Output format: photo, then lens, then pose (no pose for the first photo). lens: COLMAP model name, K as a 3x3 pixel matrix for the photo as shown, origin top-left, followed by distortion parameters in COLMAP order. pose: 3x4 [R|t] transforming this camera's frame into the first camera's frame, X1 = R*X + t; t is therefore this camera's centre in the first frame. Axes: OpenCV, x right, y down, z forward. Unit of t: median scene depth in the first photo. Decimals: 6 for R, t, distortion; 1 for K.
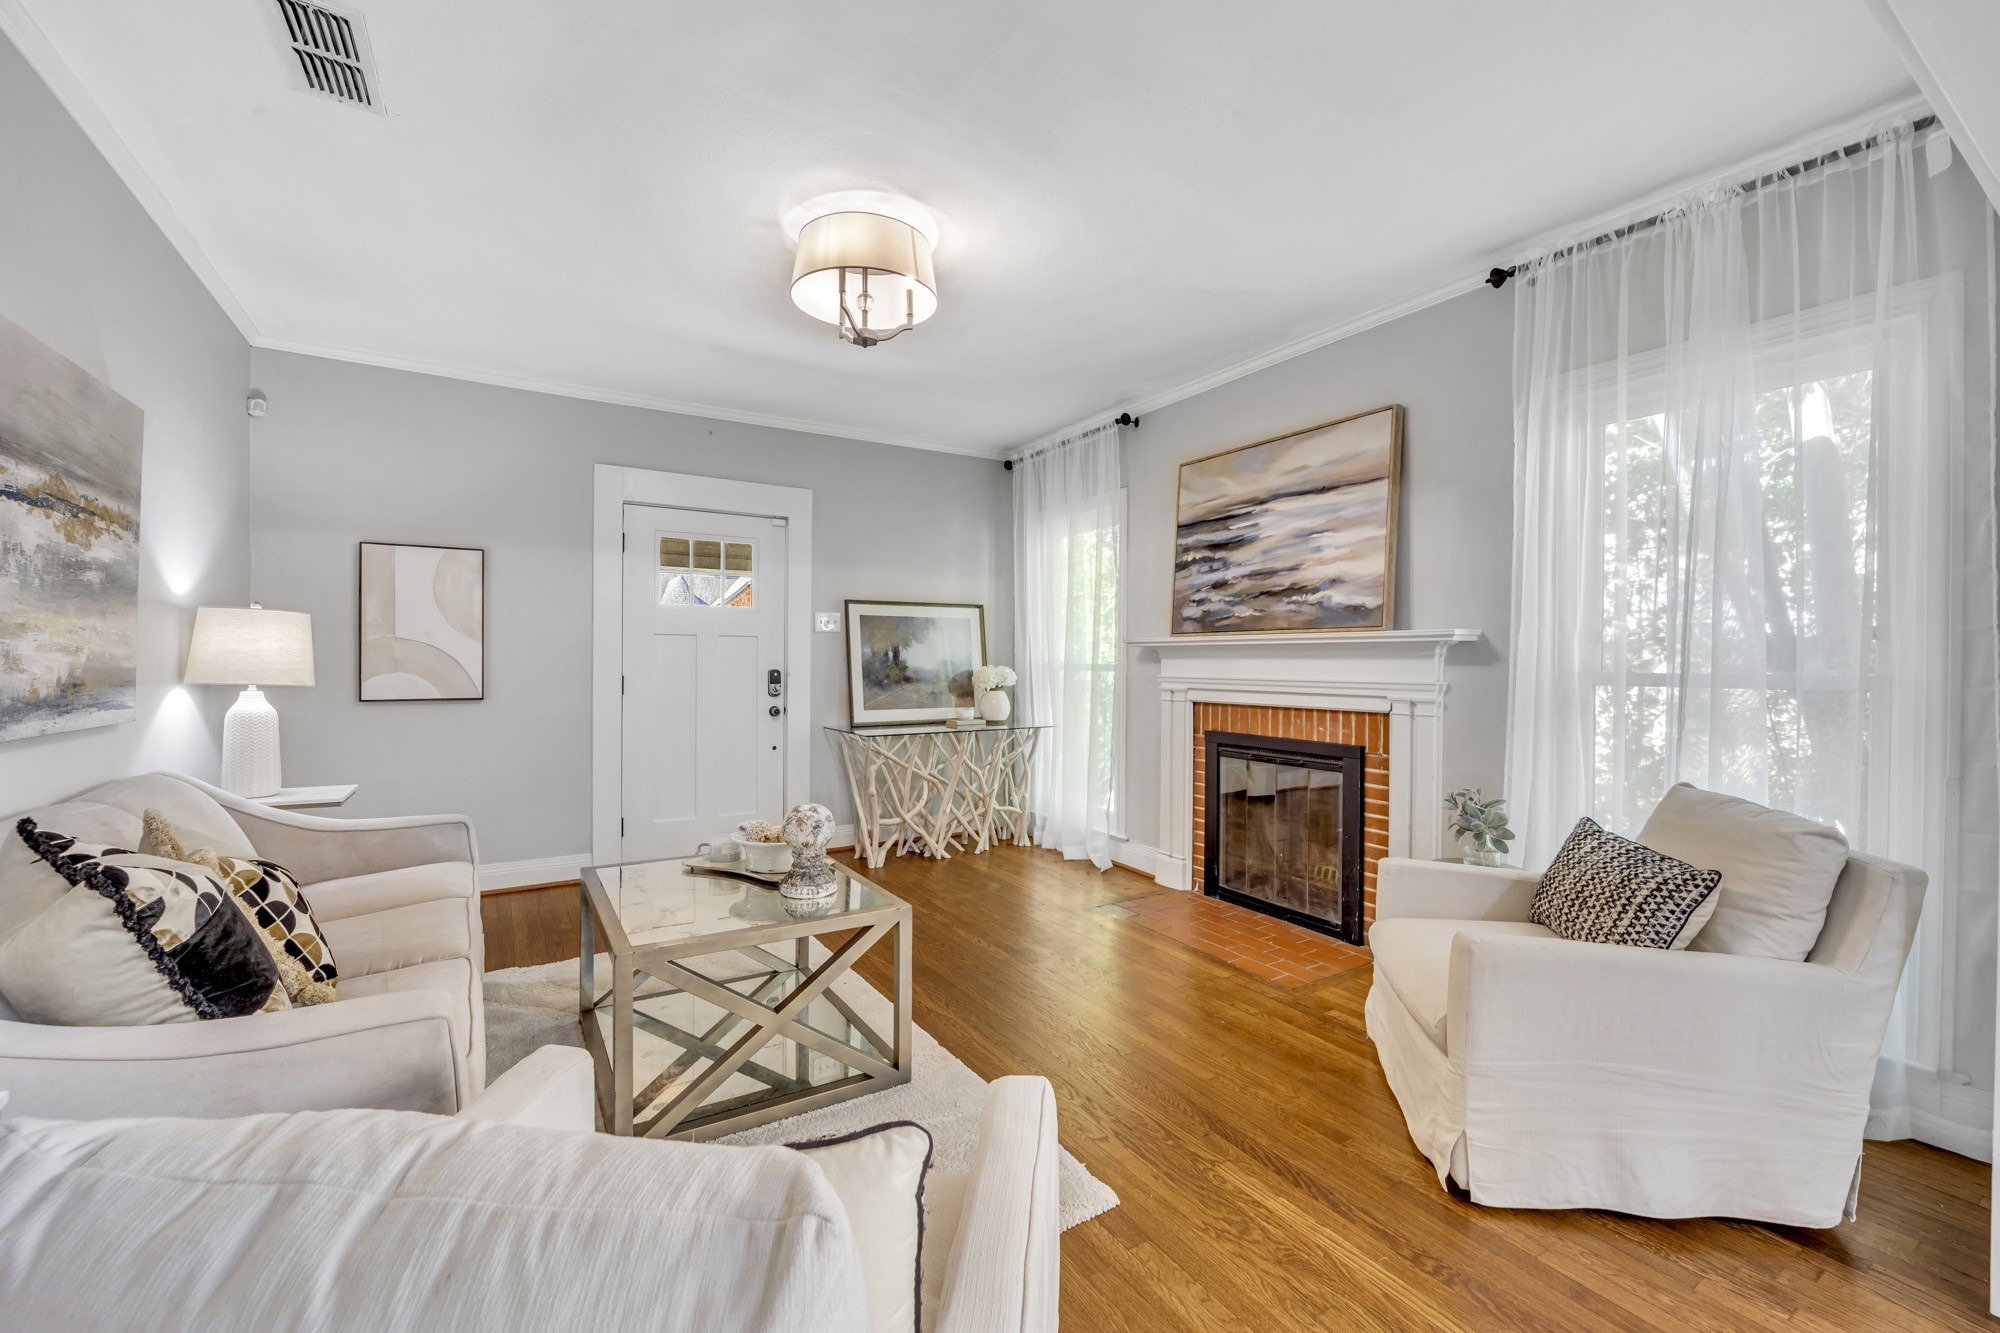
lens RADIAL K [[819.6, 0, 991.7], [0, 819.6, 674.7], [0, 0, 1]] dist [-0.007262, -0.003767]
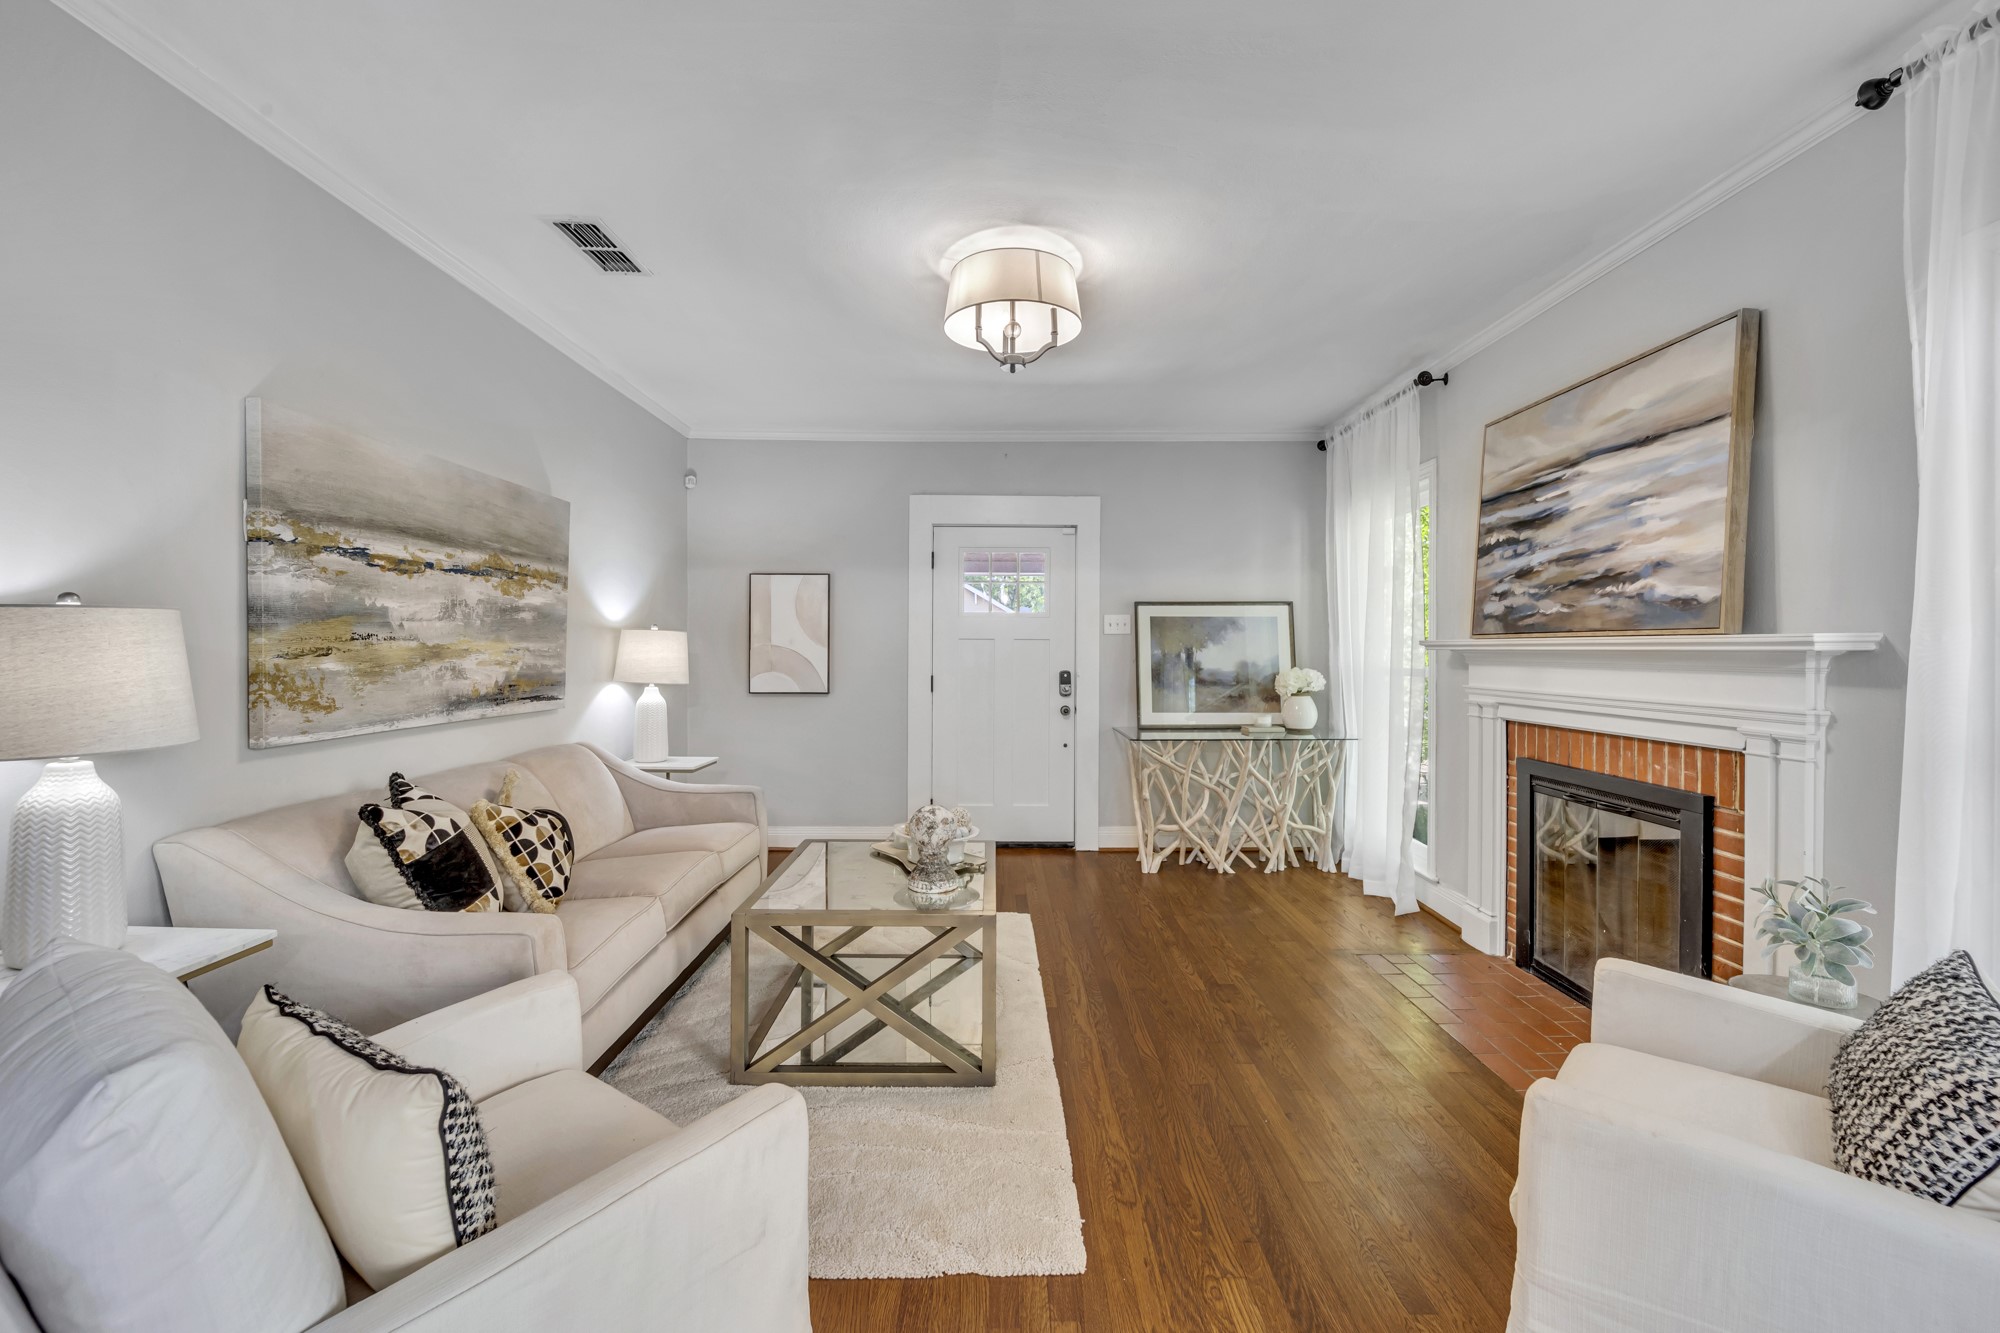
lens RADIAL K [[819.6, 0, 990.6], [0, 819.6, 652.9], [0, 0, 1]] dist [-0.007262, -0.003767]
pose [[0.852982, 0.000551, -0.521940, 0.267525], [-0.007649, 0.999905, -0.011444, -0.021803], [0.521885, 0.013754, 0.852905, 0.071148]]
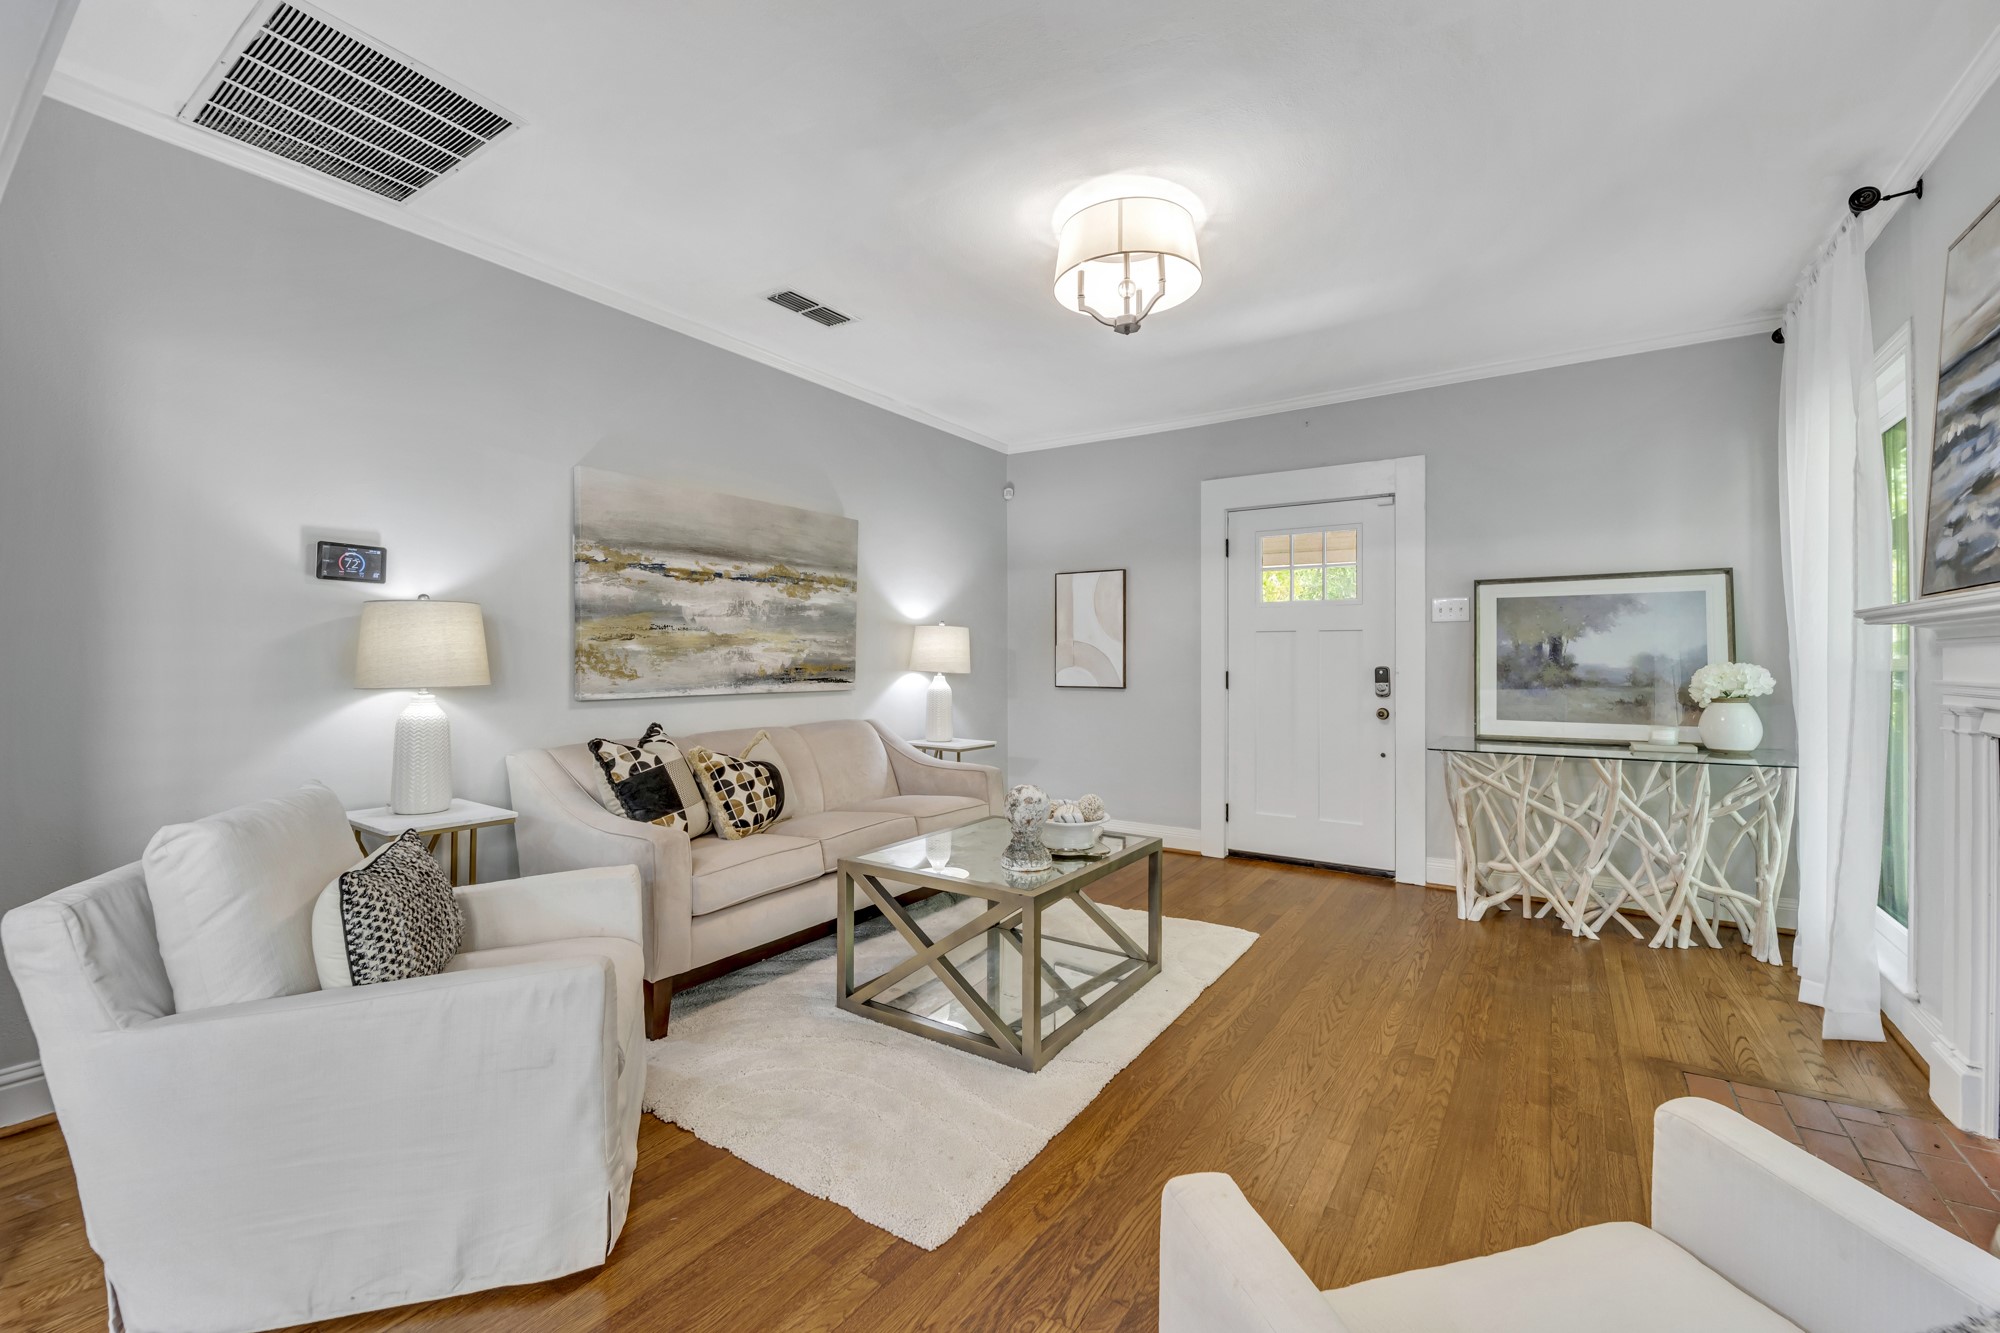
lens RADIAL K [[819.6, 0, 991.5], [0, 819.6, 657.7], [0, 0, 1]] dist [-0.007262, -0.003767]
pose [[0.411169, -0.005626, -0.911542, 0.490371], [-0.015105, 0.999802, -0.012984, 0.002431], [0.911434, 0.019108, 0.411003, 0.330778]]
